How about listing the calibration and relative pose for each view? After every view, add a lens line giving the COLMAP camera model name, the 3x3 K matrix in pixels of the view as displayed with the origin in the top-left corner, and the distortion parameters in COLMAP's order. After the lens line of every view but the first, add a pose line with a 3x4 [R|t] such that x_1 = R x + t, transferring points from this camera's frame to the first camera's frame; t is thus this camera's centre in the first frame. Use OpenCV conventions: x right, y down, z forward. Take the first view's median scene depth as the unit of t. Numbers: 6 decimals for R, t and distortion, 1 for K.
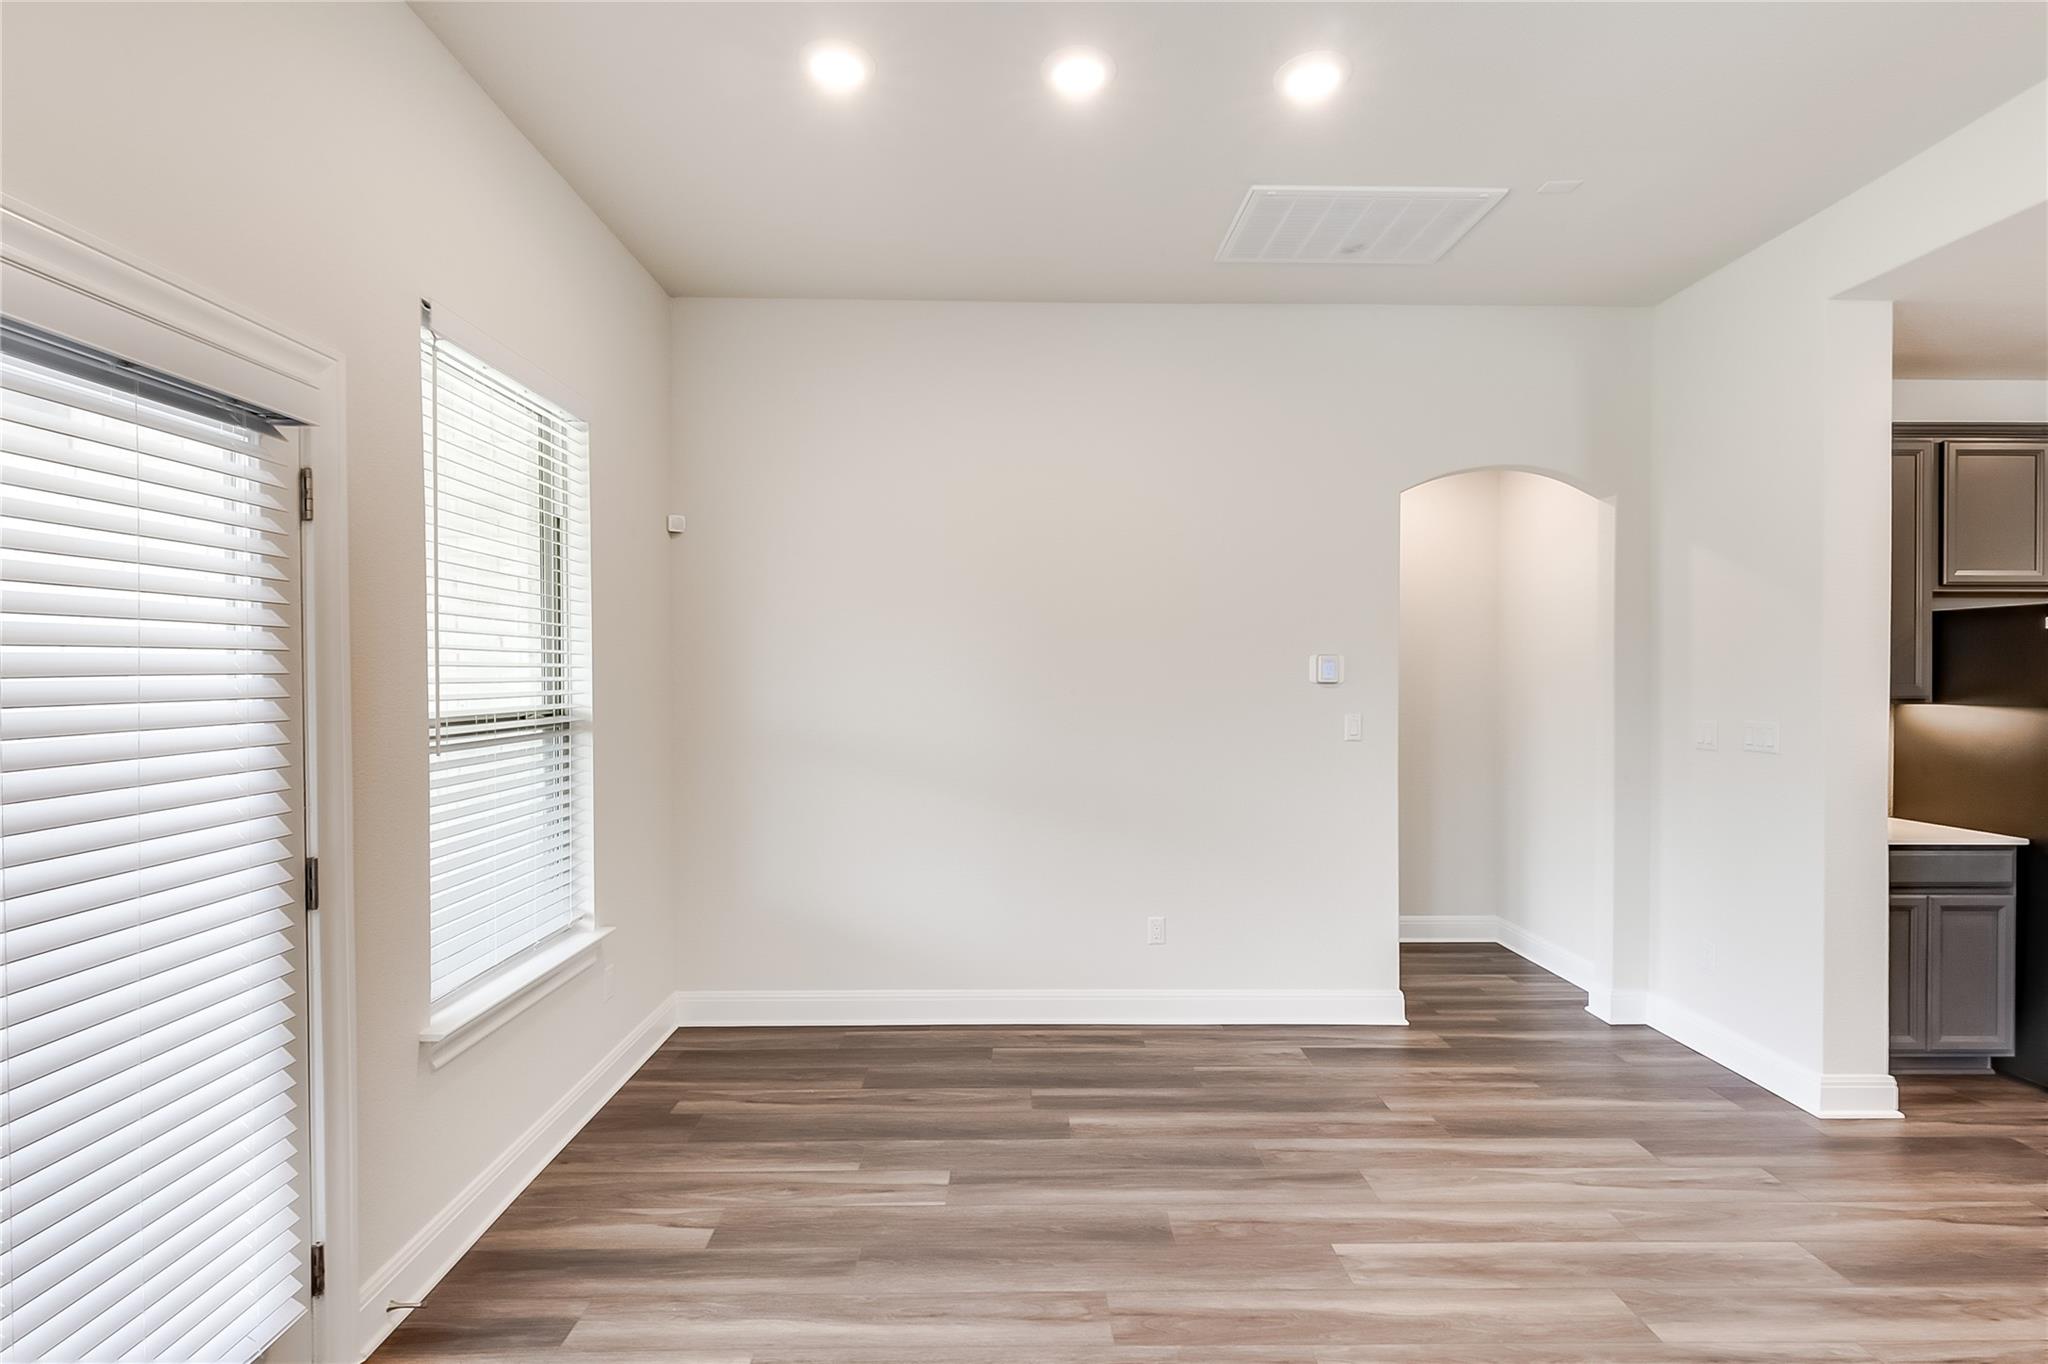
lens RADIAL K [[933.8, 0, 1027.8], [0, 933.8, 682.0], [0, 0, 1]] dist [0.002578, 0.002601]
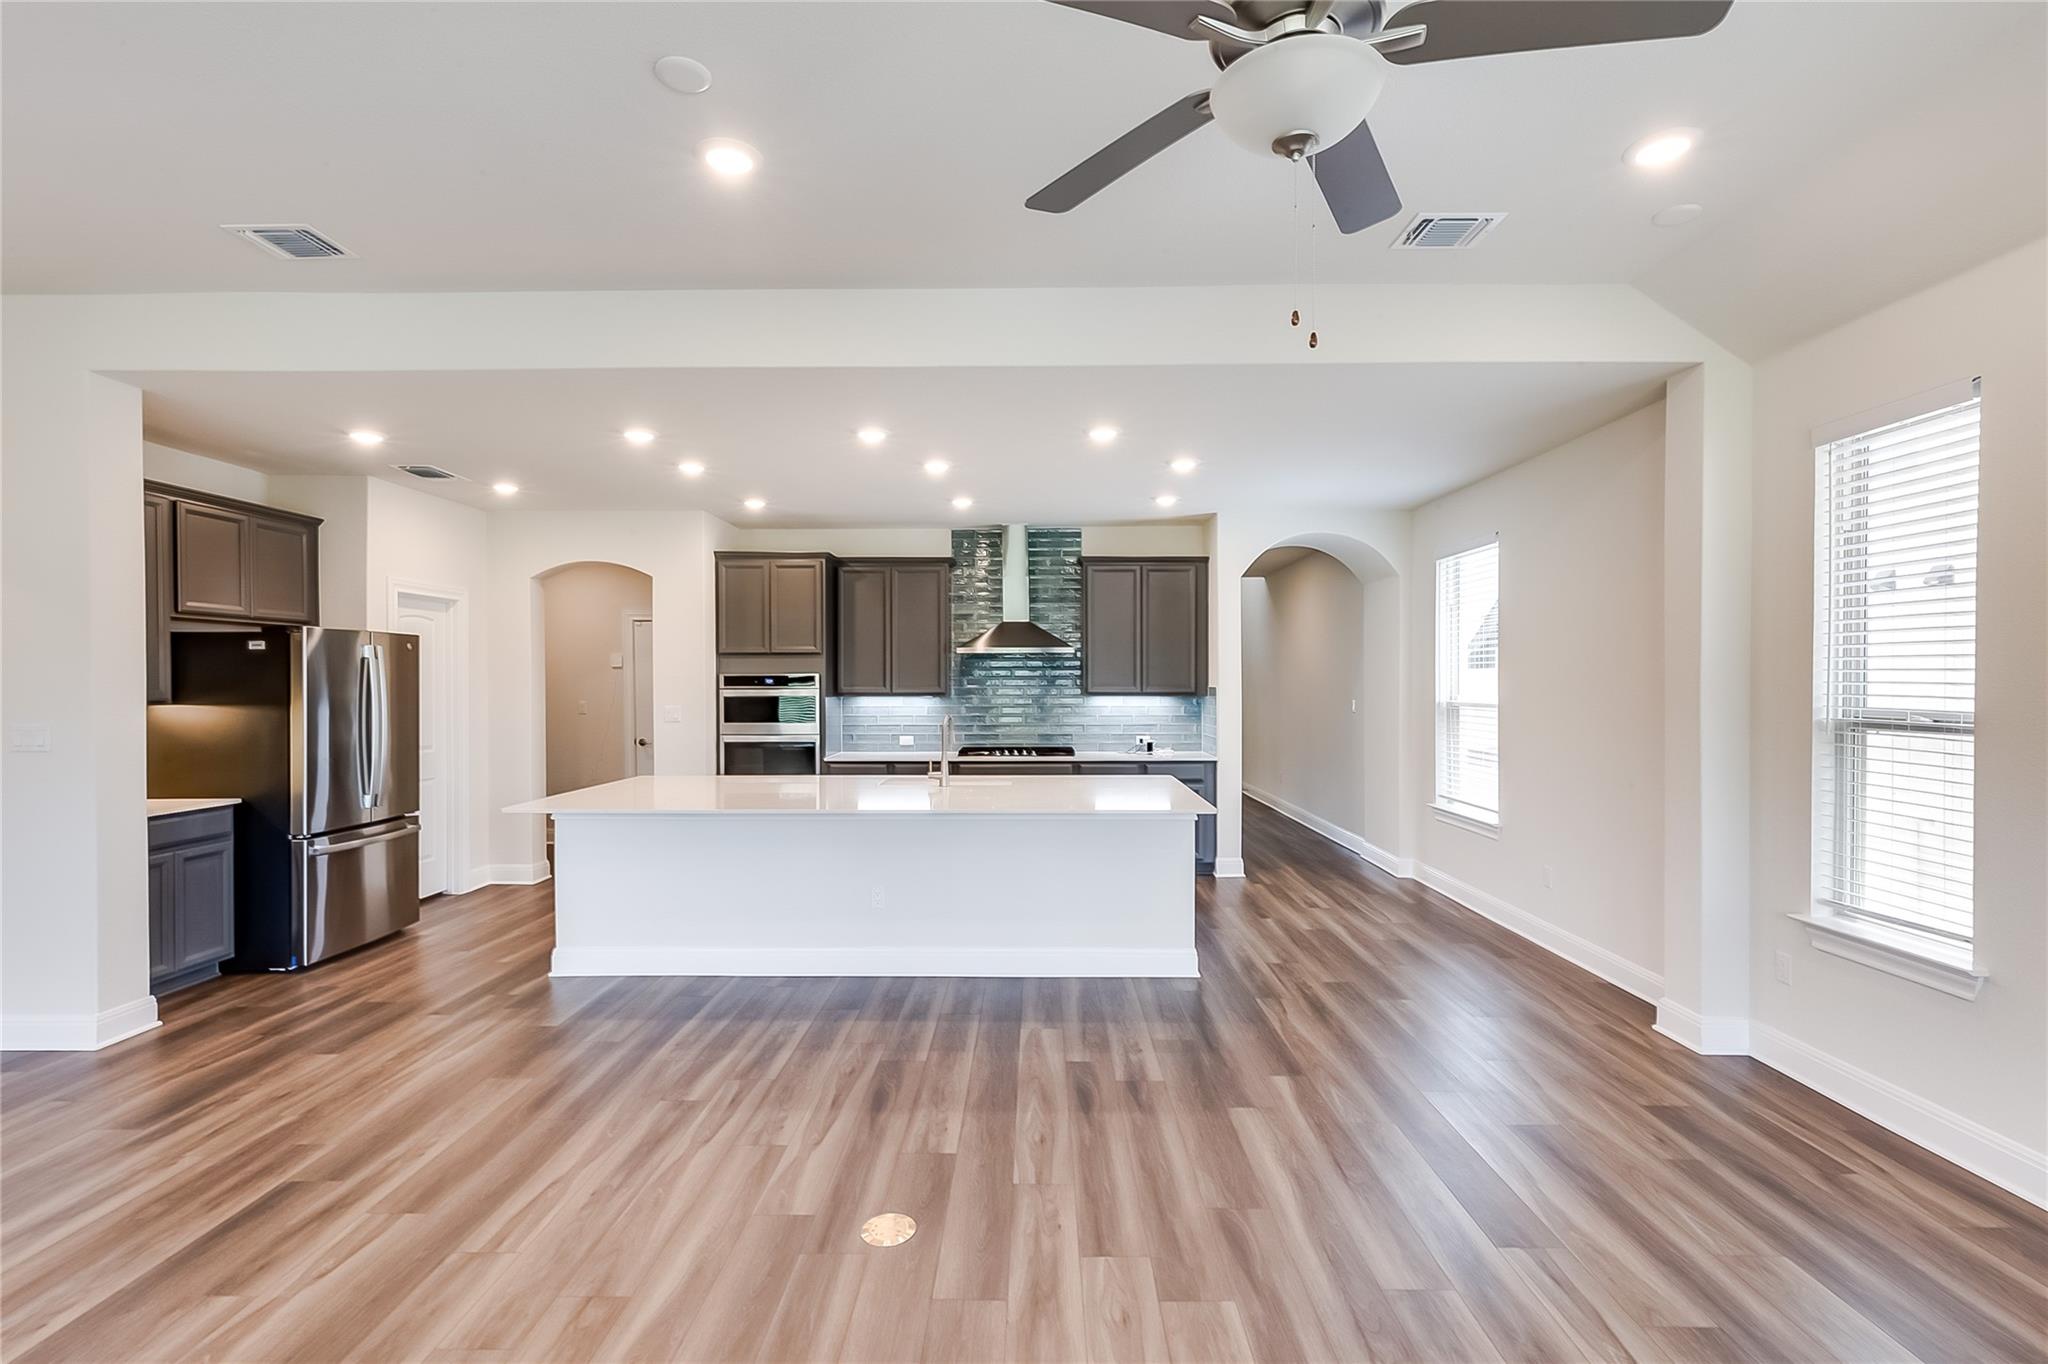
lens RADIAL K [[933.8, 0, 1018.2], [0, 933.8, 689.8], [0, 0, 1]] dist [0.002578, 0.002601]
pose [[0.042745, -0.011047, 0.999025, -0.297890], [0.008679, 0.999905, 0.010685, -0.000501], [-0.999048, 0.008214, 0.042837, -0.233768]]
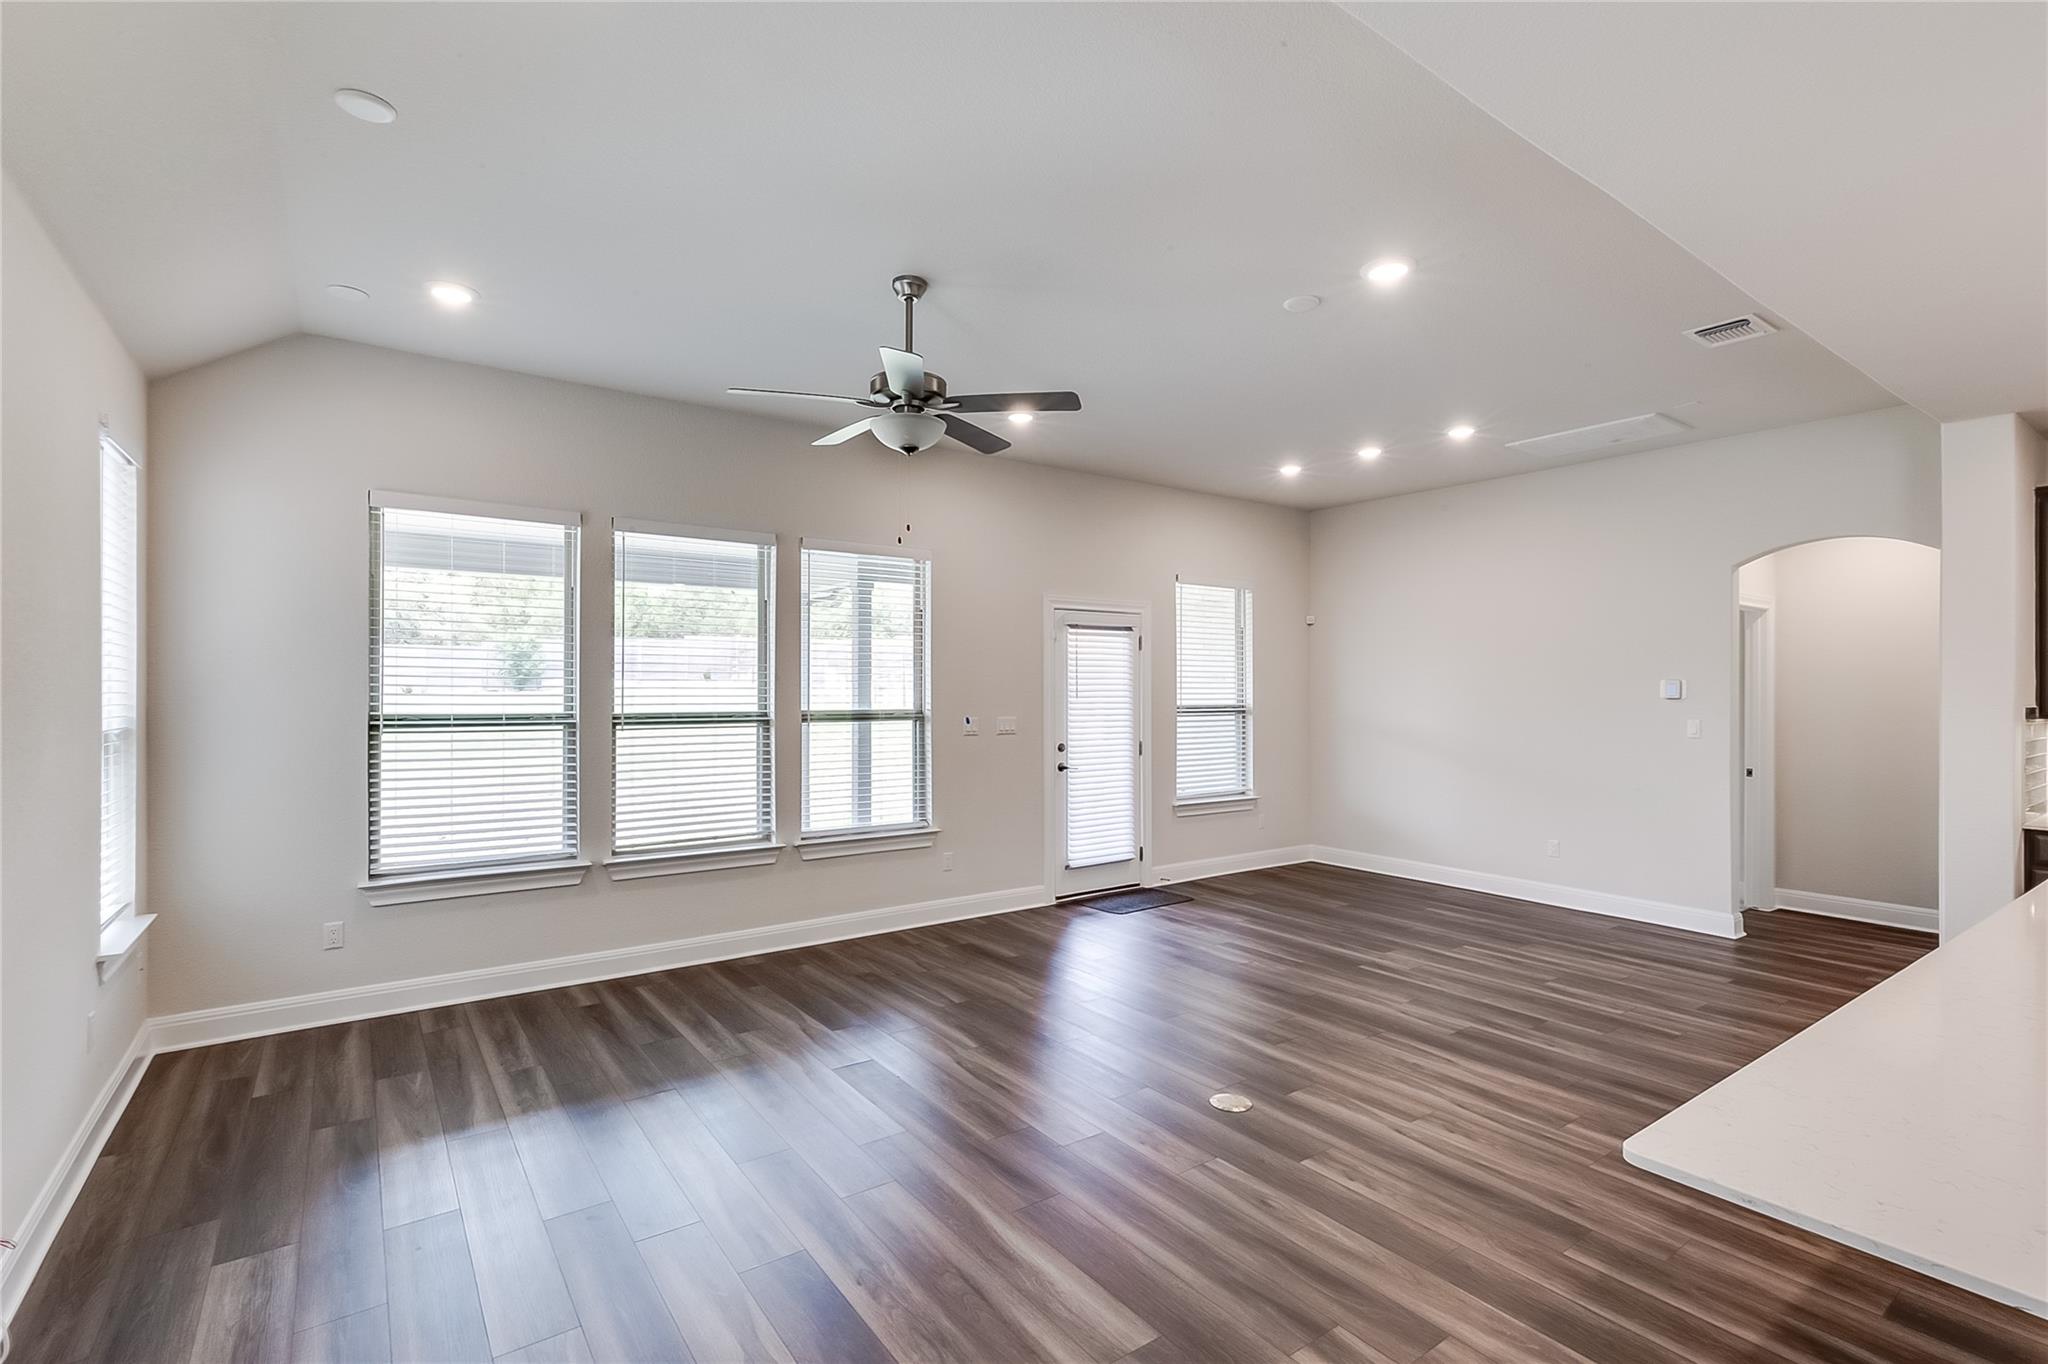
lens RADIAL K [[933.8, 0, 1024.7], [0, 933.8, 690.9], [0, 0, 1]] dist [0.002578, 0.002601]
pose [[0.566845, 0.001405, -0.823823, 1.187562], [-0.007978, 0.999961, -0.003784, 0.003857], [0.823786, 0.008717, 0.566834, -0.867230]]
